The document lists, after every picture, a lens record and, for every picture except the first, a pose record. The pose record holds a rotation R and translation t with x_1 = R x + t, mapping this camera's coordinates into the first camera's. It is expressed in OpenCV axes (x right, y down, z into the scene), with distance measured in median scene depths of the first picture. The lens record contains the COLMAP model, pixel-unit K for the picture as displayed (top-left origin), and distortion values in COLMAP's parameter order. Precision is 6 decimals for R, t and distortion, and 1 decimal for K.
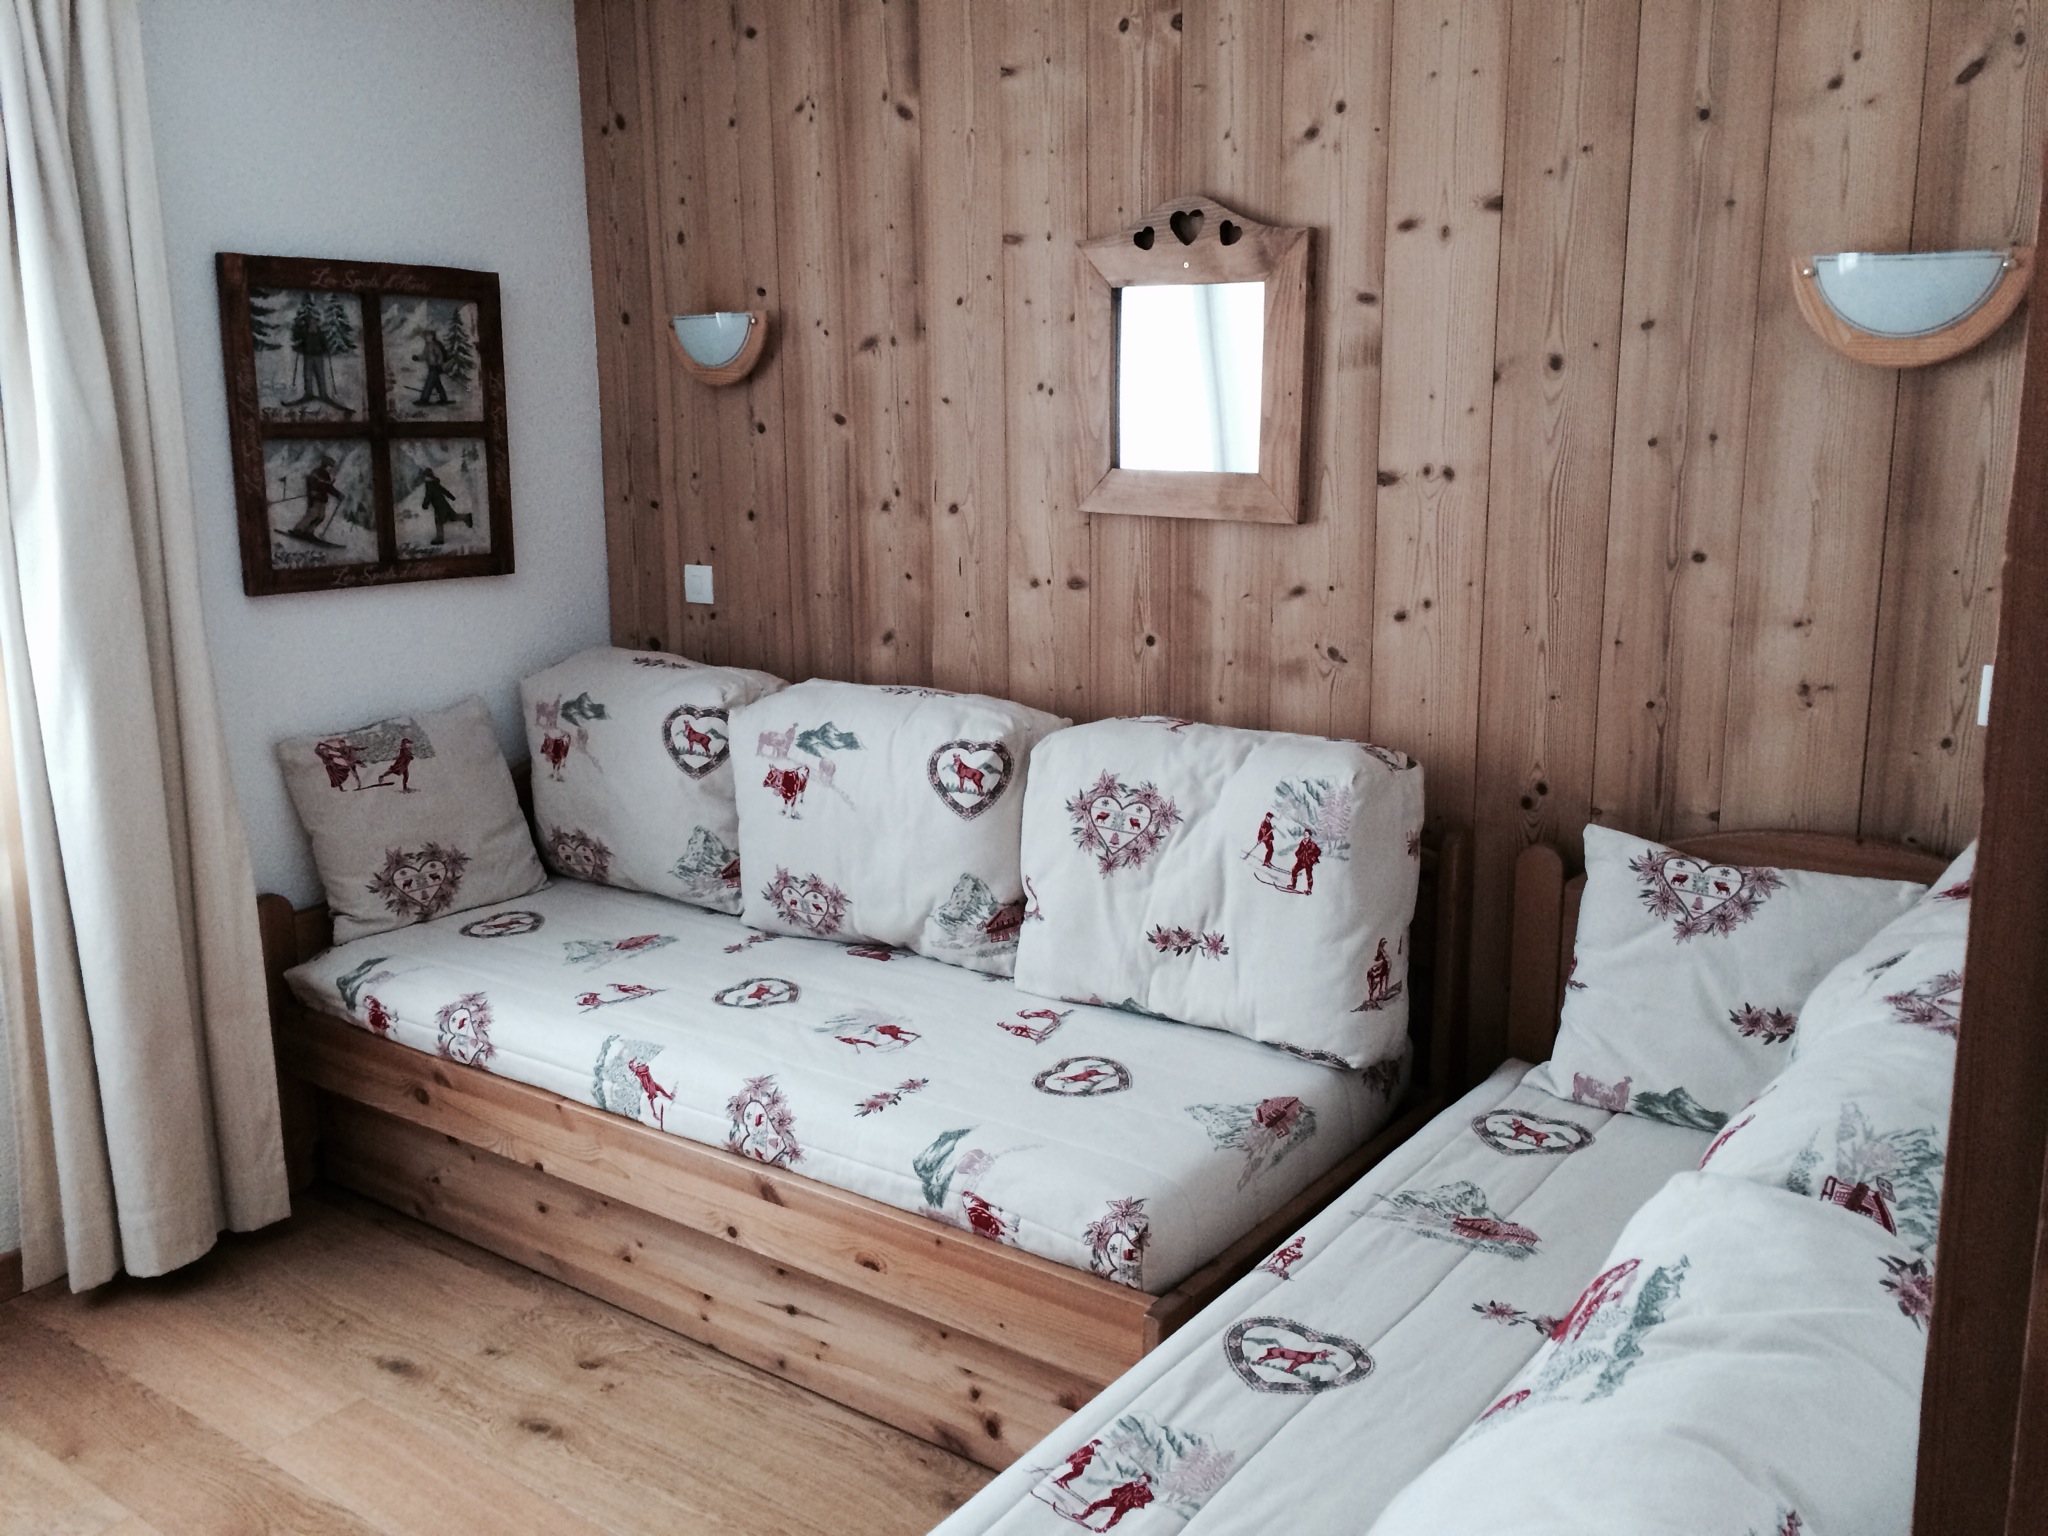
lens RADIAL K [[1771.6, 0, 1026.9], [0, 1771.6, 767.1], [0, 0, 1]] dist [0.052387, -0.061614]
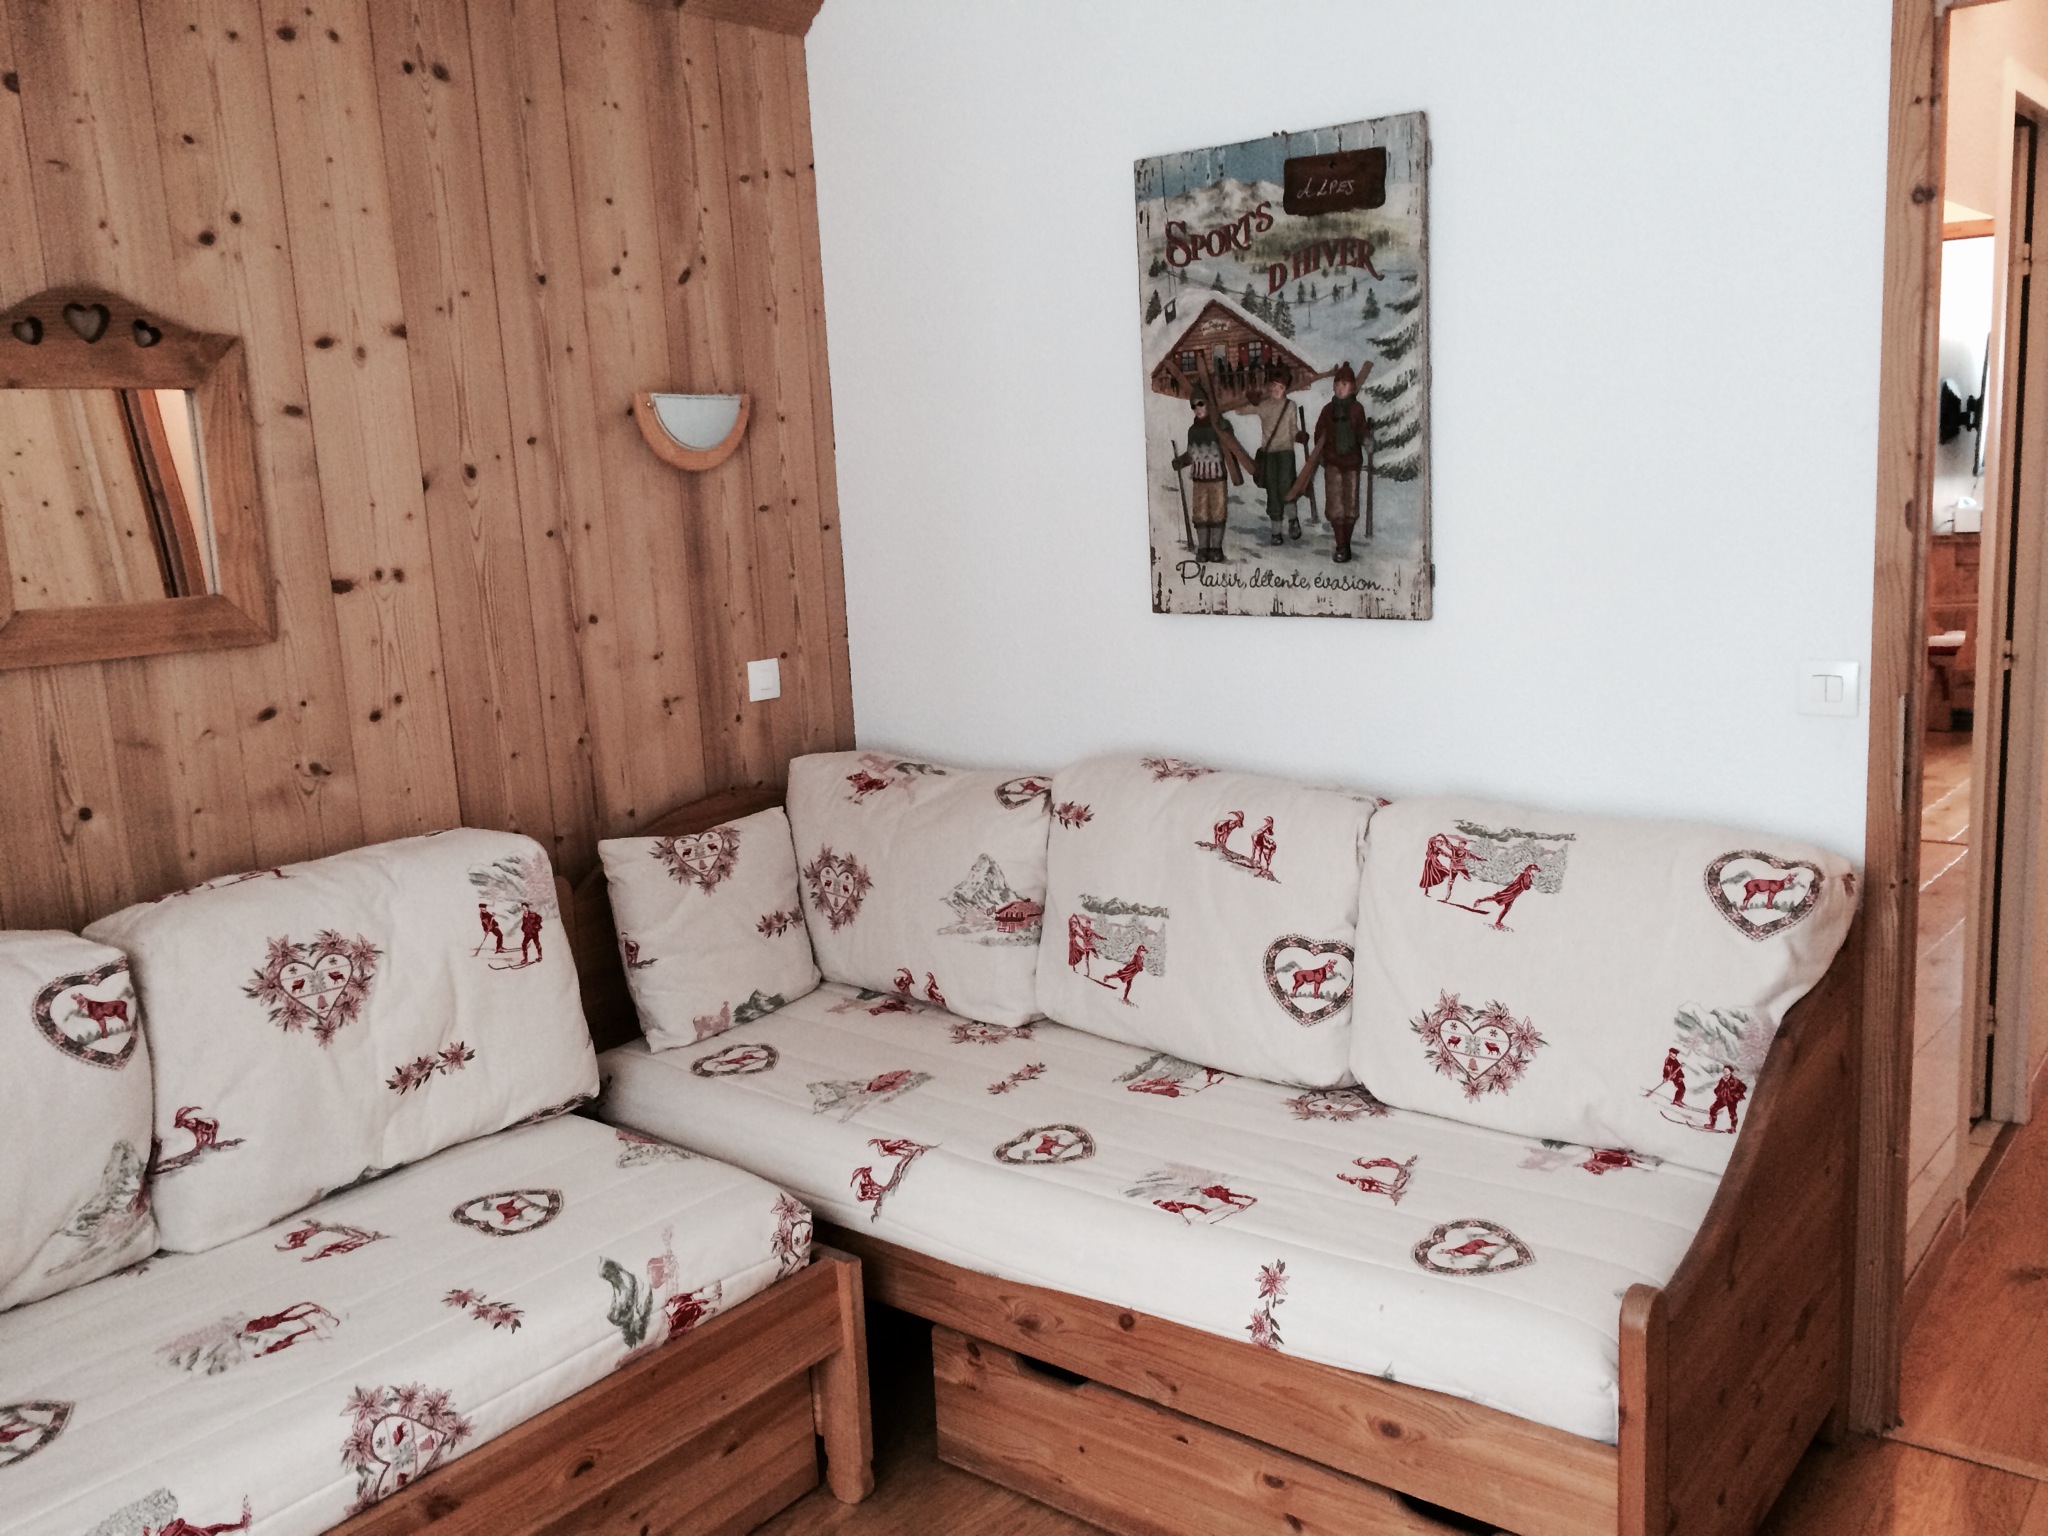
lens RADIAL K [[1771.6, 0, 1033.2], [0, 1771.6, 767.4], [0, 0, 1]] dist [0.052387, -0.061614]
pose [[0.024376, -0.168676, 0.985370, -0.857463], [0.250555, 0.955234, 0.157319, -0.131609], [-0.967795, 0.243055, 0.065547, 0.606627]]
